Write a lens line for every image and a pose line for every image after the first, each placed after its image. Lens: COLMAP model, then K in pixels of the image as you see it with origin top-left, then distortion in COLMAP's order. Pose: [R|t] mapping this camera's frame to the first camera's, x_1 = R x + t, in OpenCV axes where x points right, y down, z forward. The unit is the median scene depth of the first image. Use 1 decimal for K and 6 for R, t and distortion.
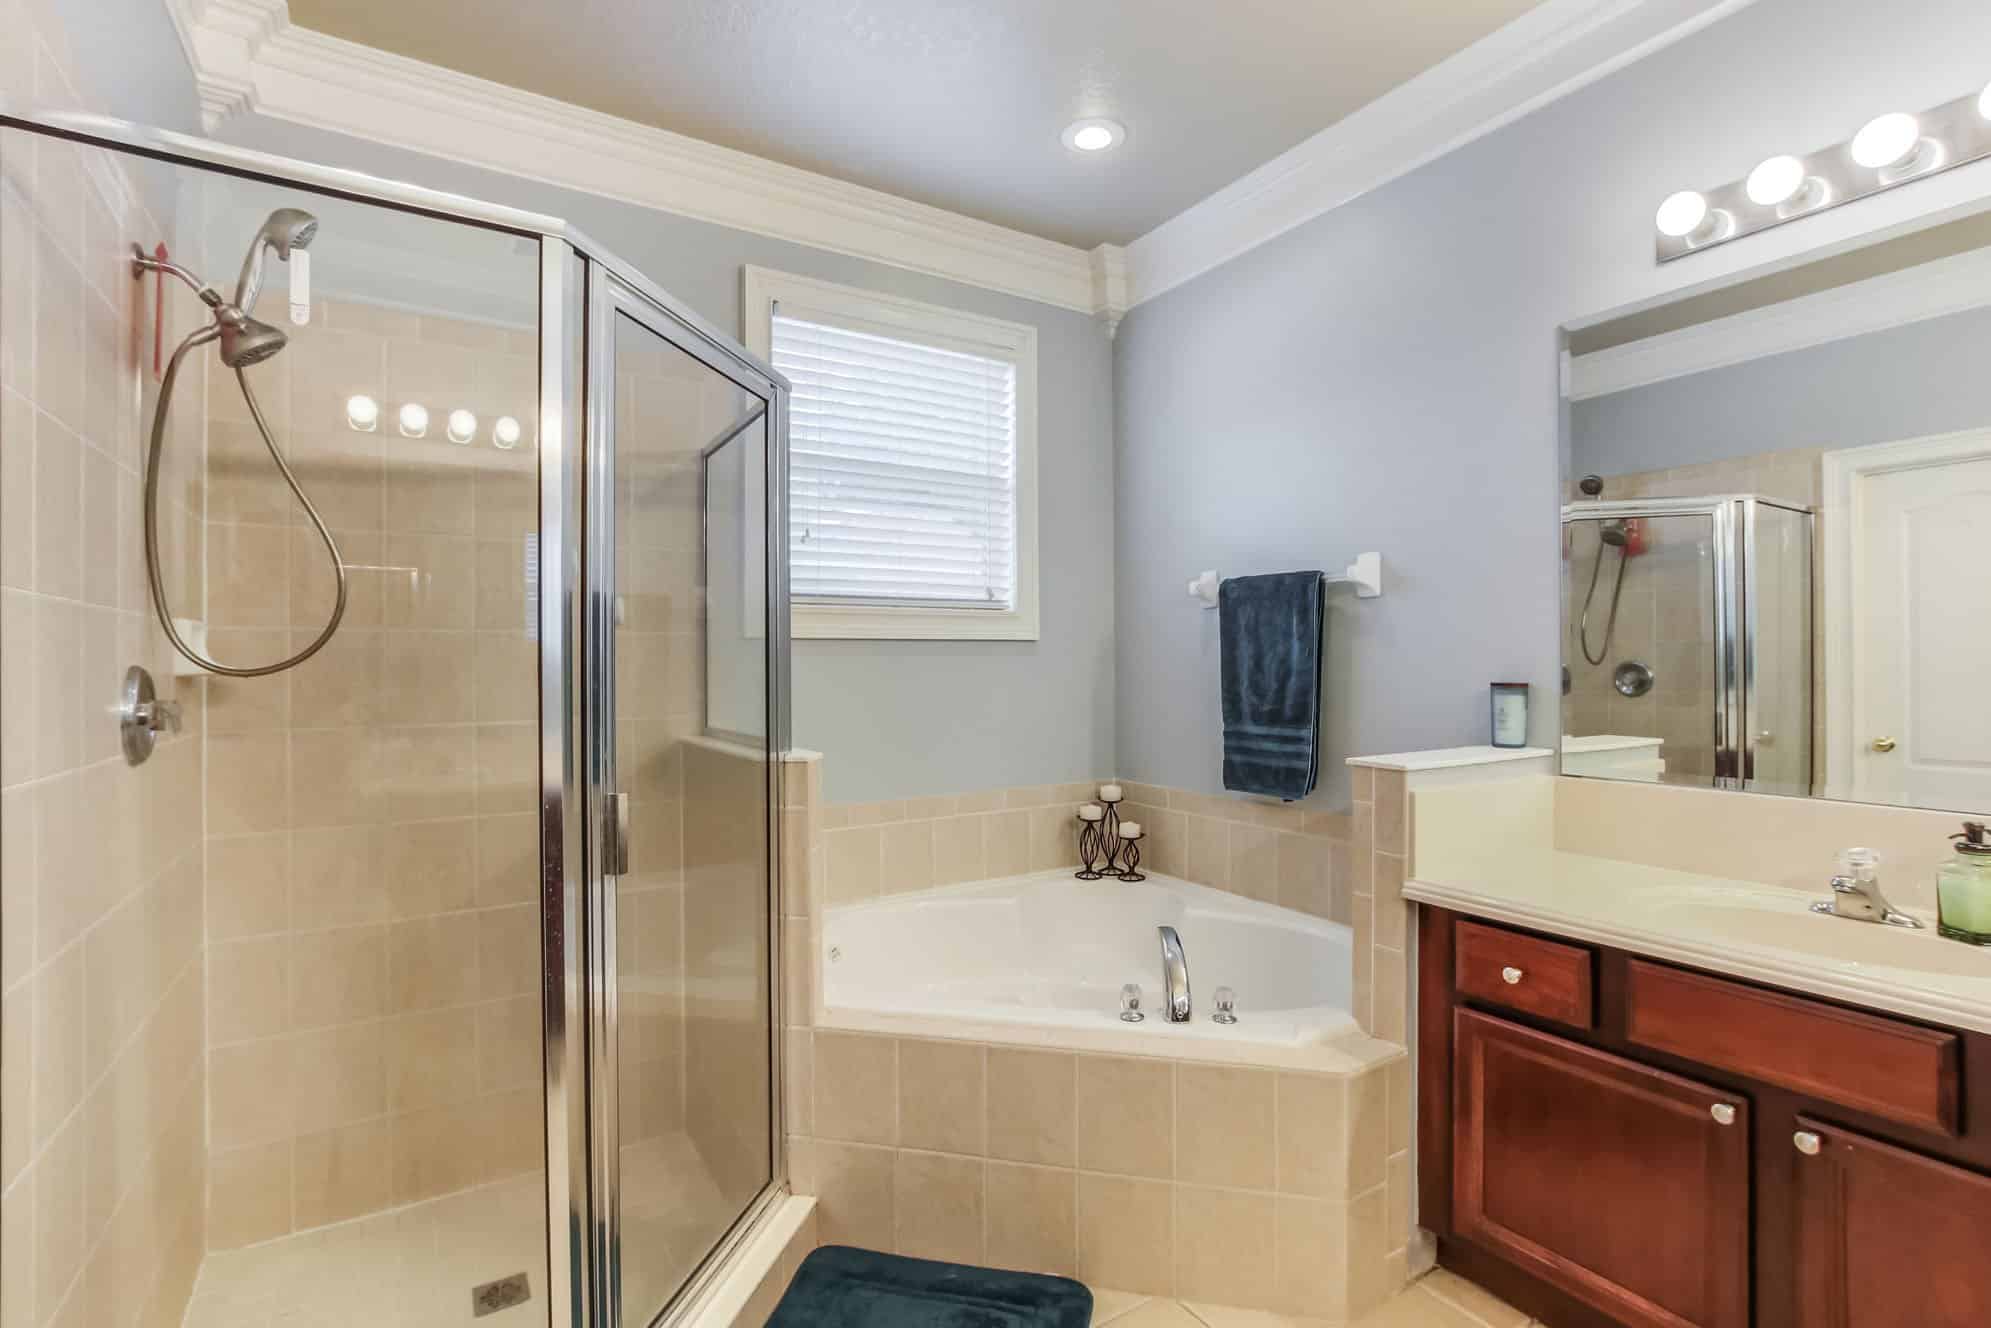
lens RADIAL K [[926.6, 0, 977.7], [0, 926.6, 665.7], [0, 0, 1]] dist [-0.017498, 0.005185]
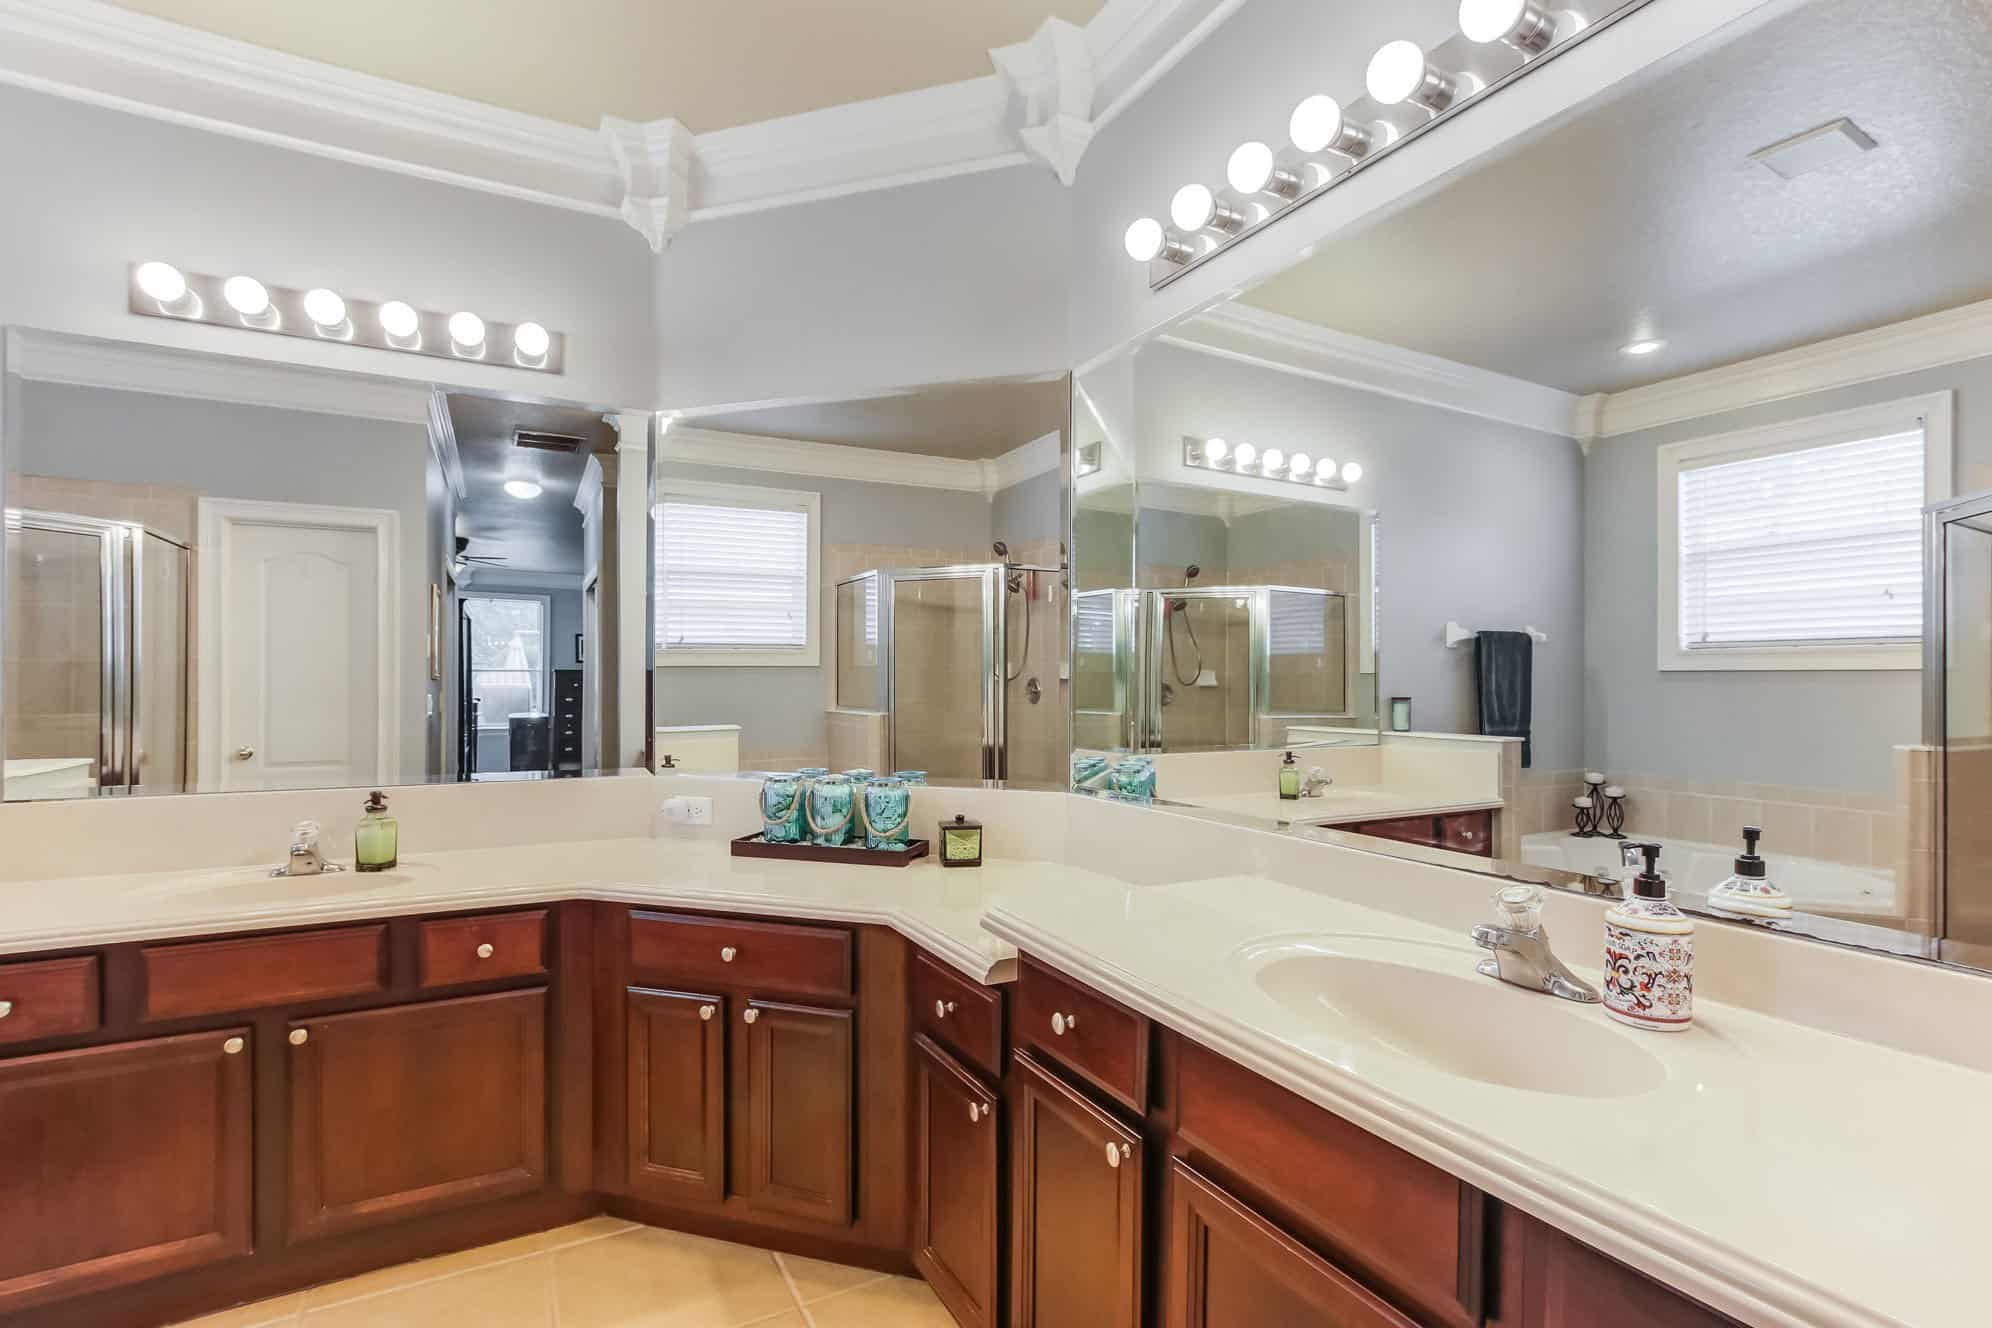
lens RADIAL K [[927.0, 0, 984.3], [0, 927.0, 682.6], [0, 0, 1]] dist [-0.017498, 0.005185]
pose [[0.074440, 0.006658, 0.997203, -0.313088], [-0.001035, 0.999978, -0.006599, 0.001887], [-0.997225, -0.000541, 0.074445, -0.098904]]
